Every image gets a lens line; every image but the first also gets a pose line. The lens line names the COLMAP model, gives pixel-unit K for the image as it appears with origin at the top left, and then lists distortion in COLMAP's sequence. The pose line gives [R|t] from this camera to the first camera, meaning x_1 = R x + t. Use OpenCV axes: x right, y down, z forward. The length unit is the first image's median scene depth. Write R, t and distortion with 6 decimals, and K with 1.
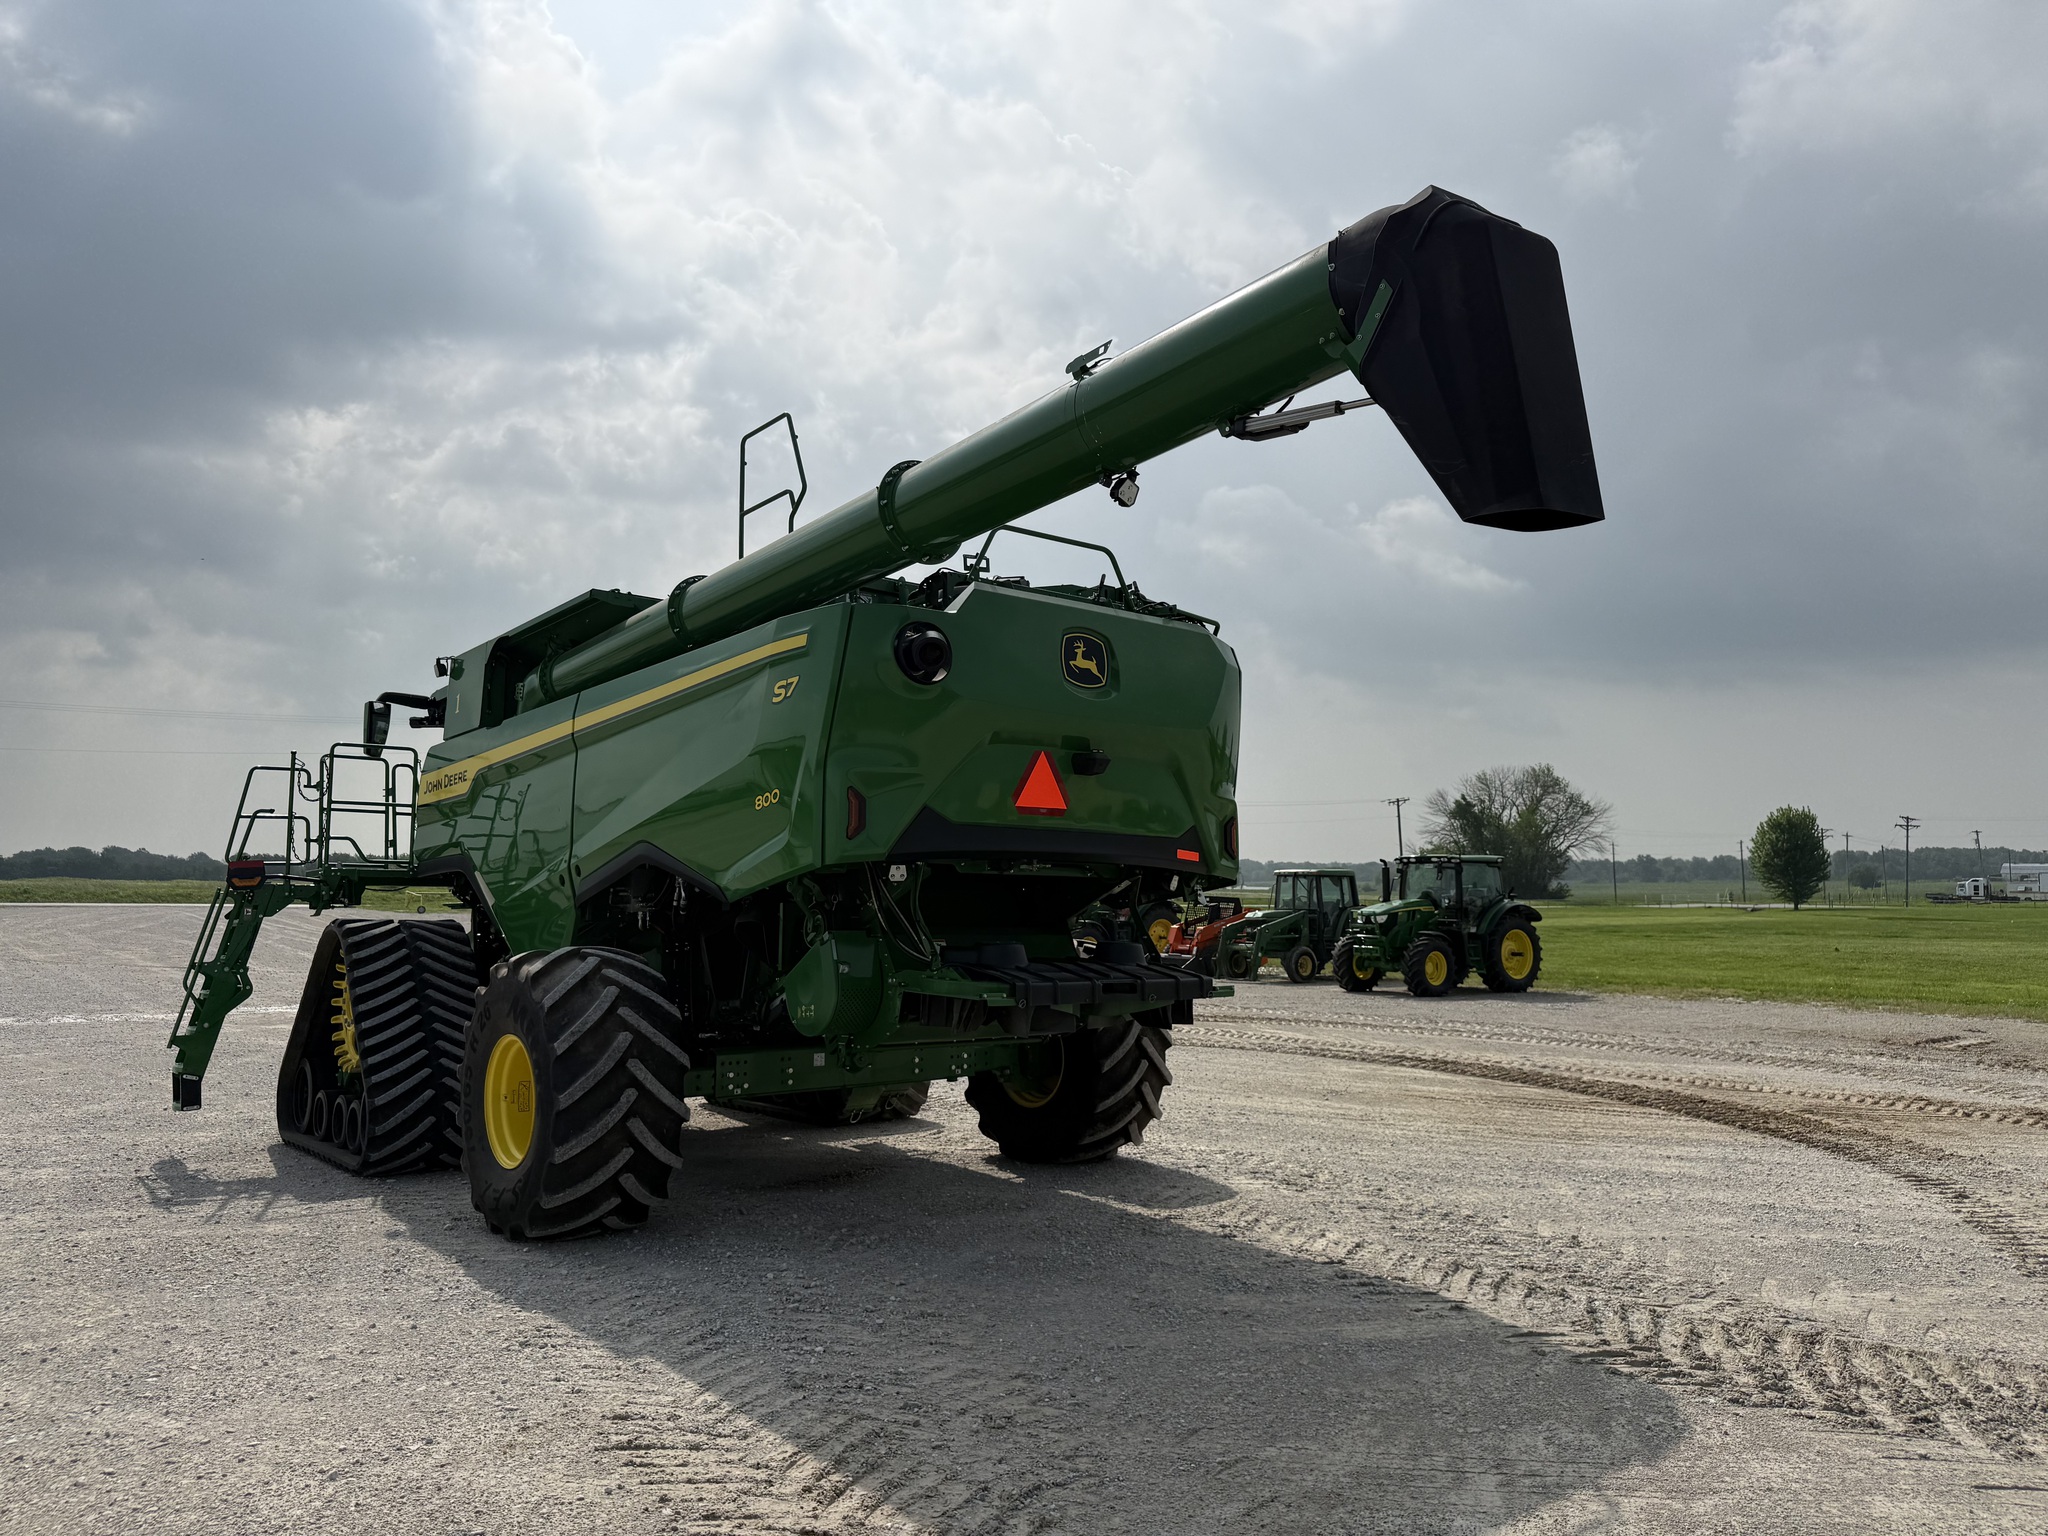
lens RADIAL K [[1410.5, 0, 1024.0], [0, 1410.5, 768.0], [0, 0, 1]] dist [0.067182, -0.093537]
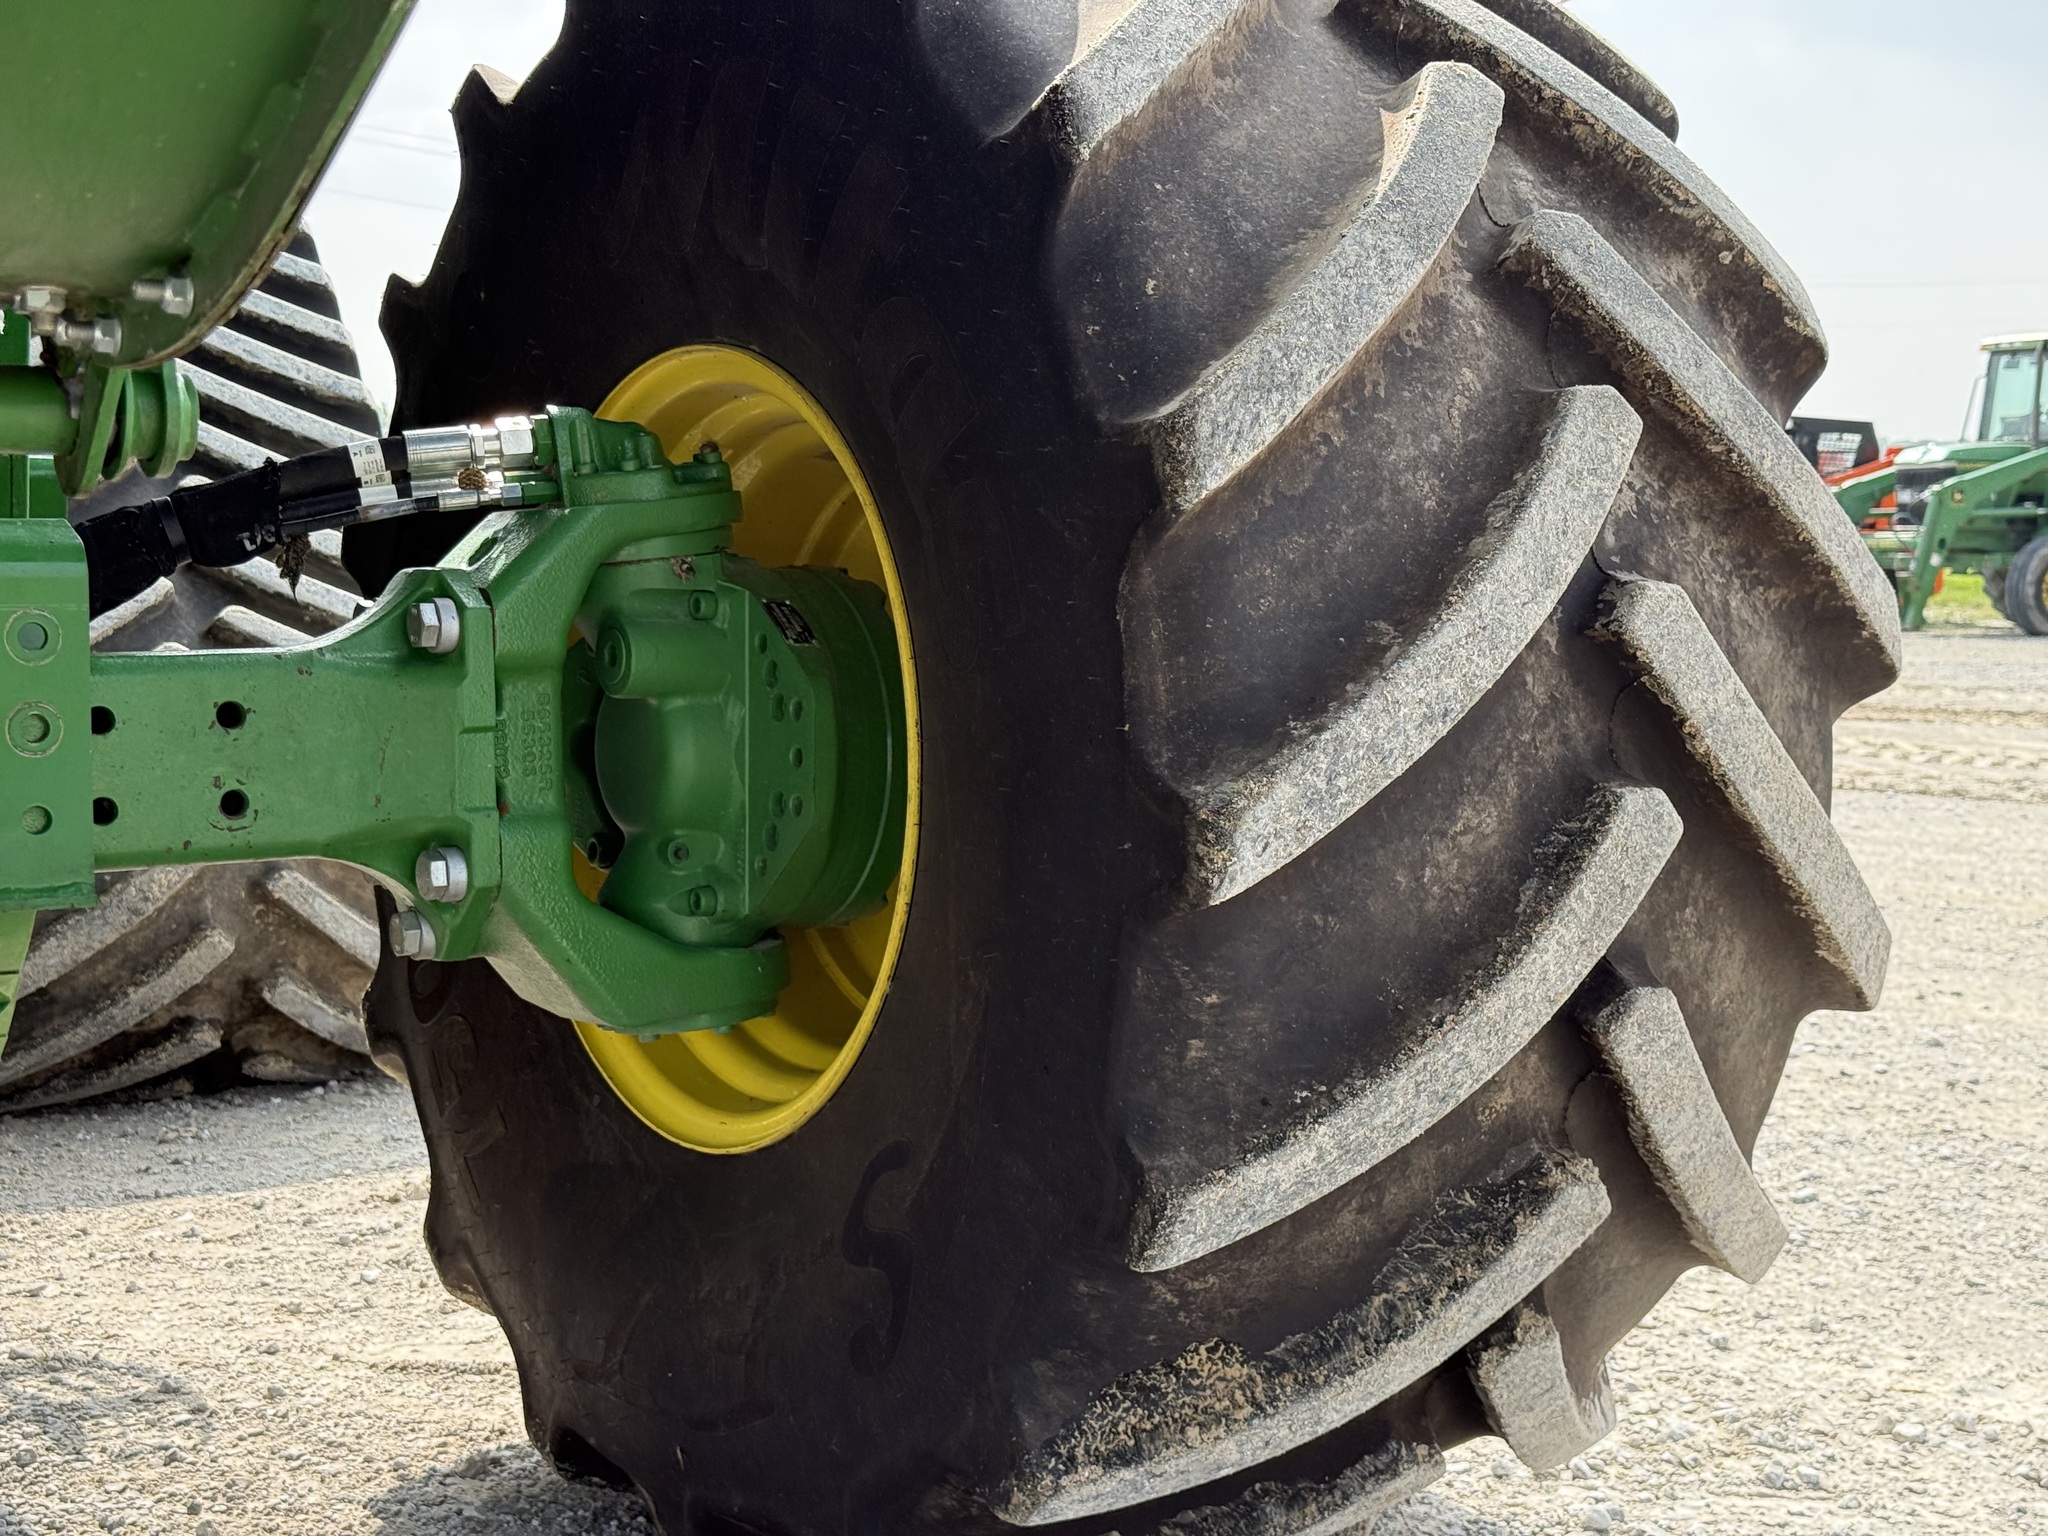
lens RADIAL K [[2877.5, 0, 1026.3], [0, 2877.5, 773.5], [0, 0, 1]] dist [0.155225, -0.146012]
pose [[0.992519, 0.018019, -0.120757, 0.062723], [0.004162, 0.983482, 0.180960, 0.159635], [0.122023, -0.180109, 0.976049, 0.752841]]
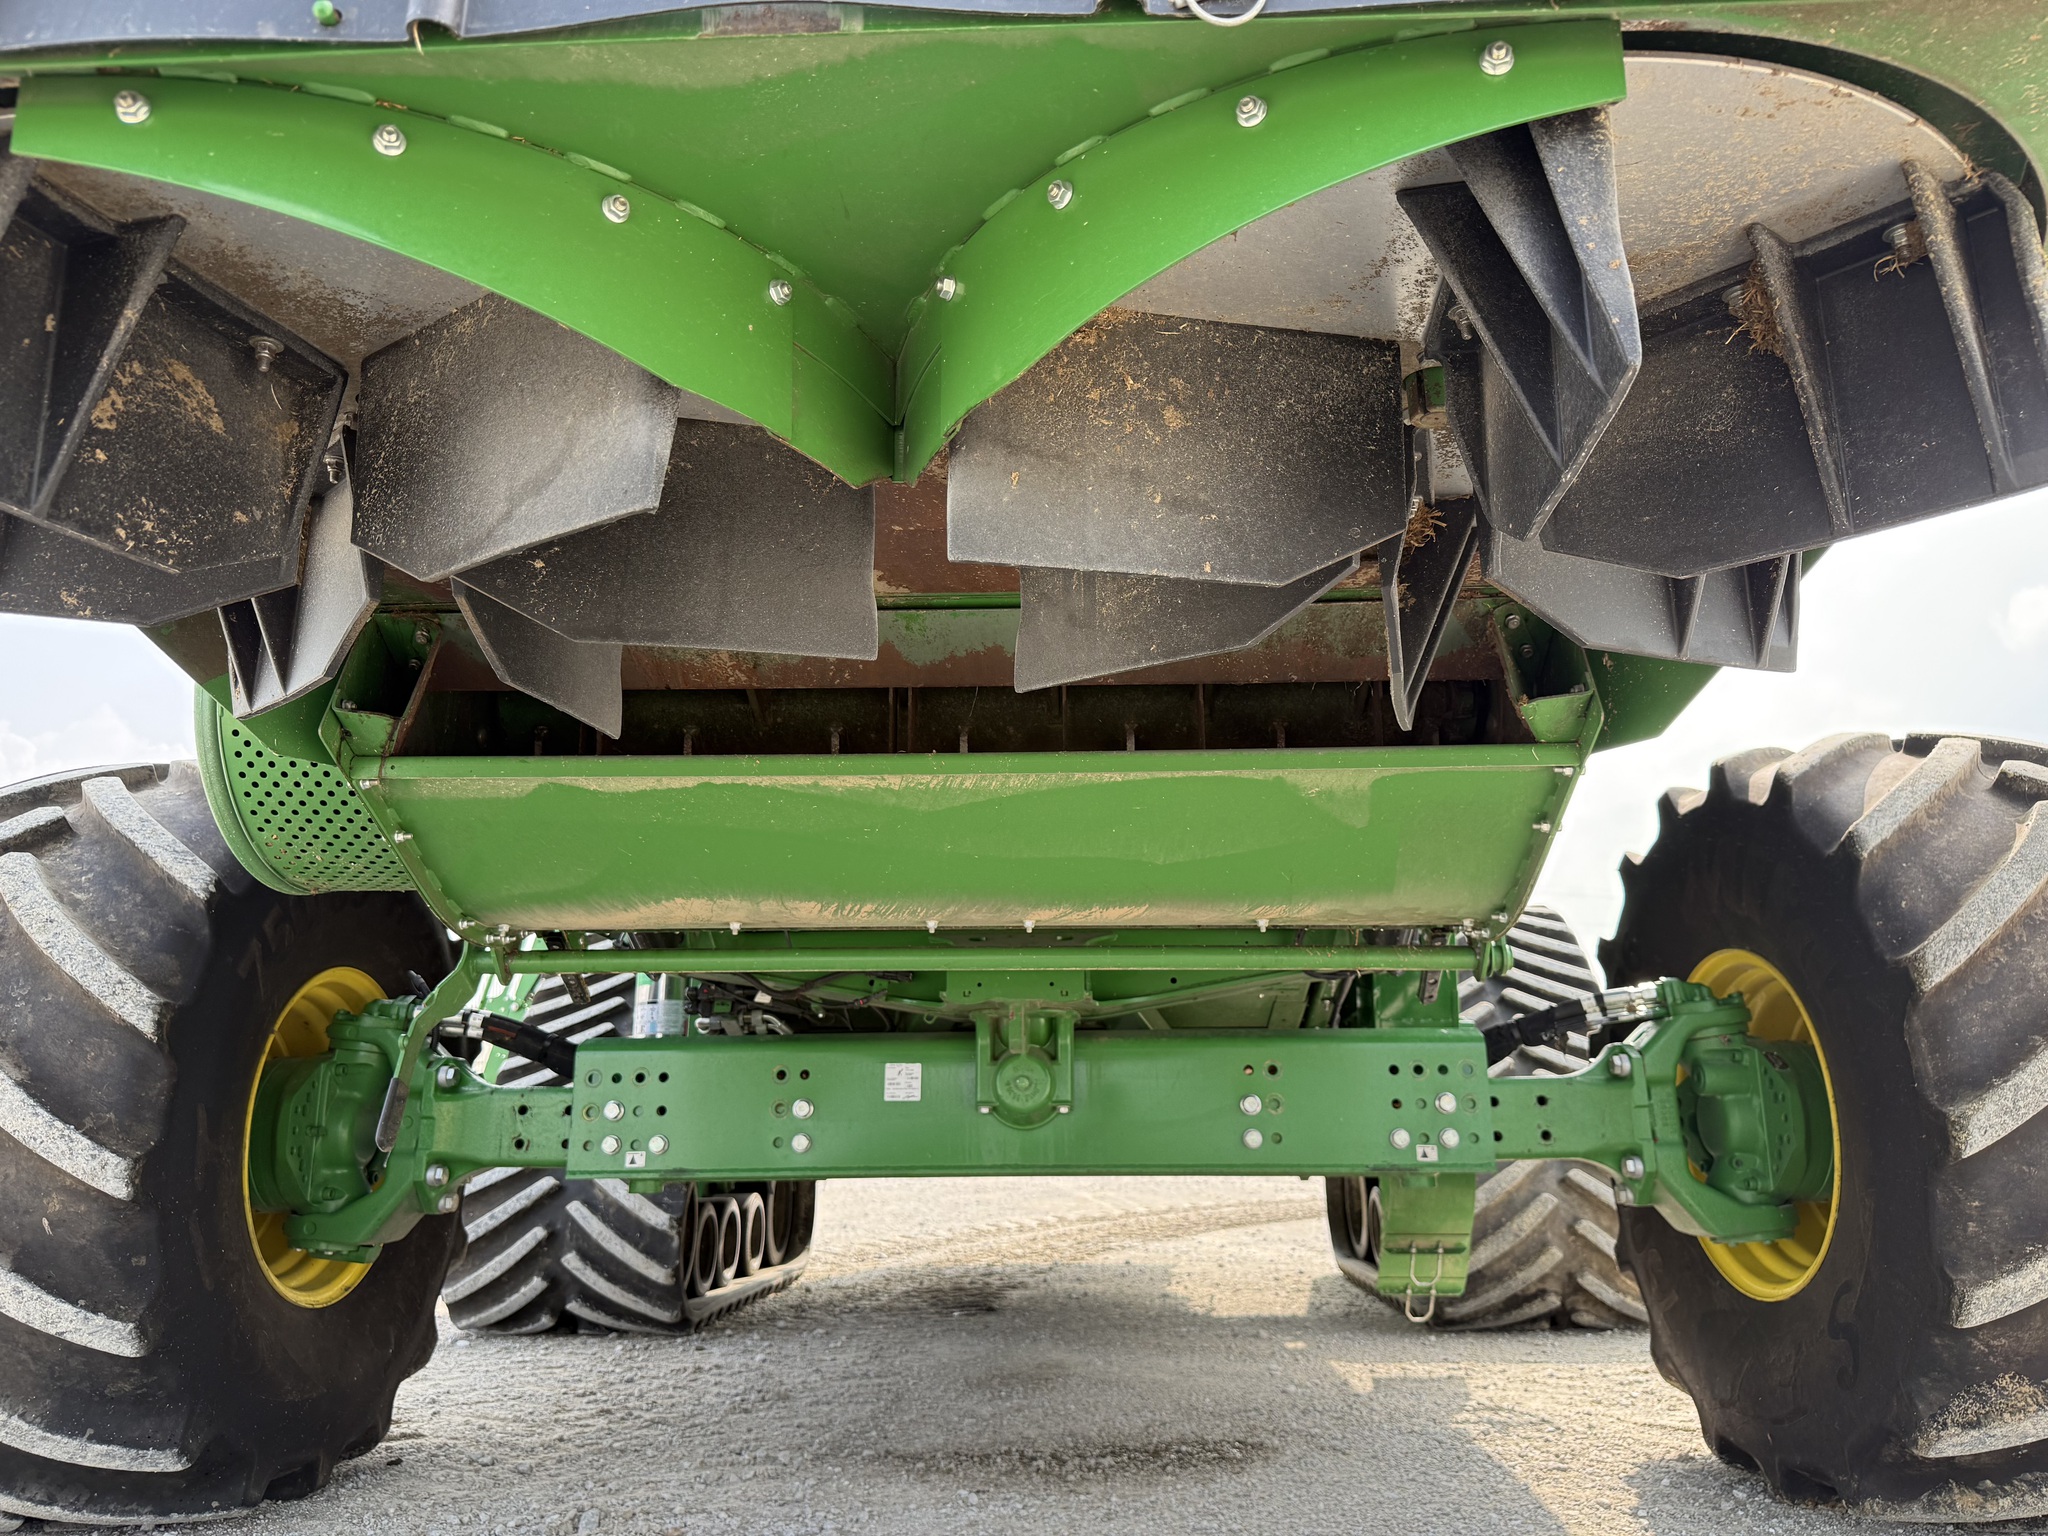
lens RADIAL K [[1472.8, 0, 1032.2], [0, 1472.8, 771.9], [0, 0, 1]] dist [-0.004116, -0.002747]
pose [[0.748990, -0.158287, -0.643396, 0.100504], [0.079990, 0.985545, -0.149344, 0.166143], [0.657735, 0.060392, 0.750824, 0.667245]]
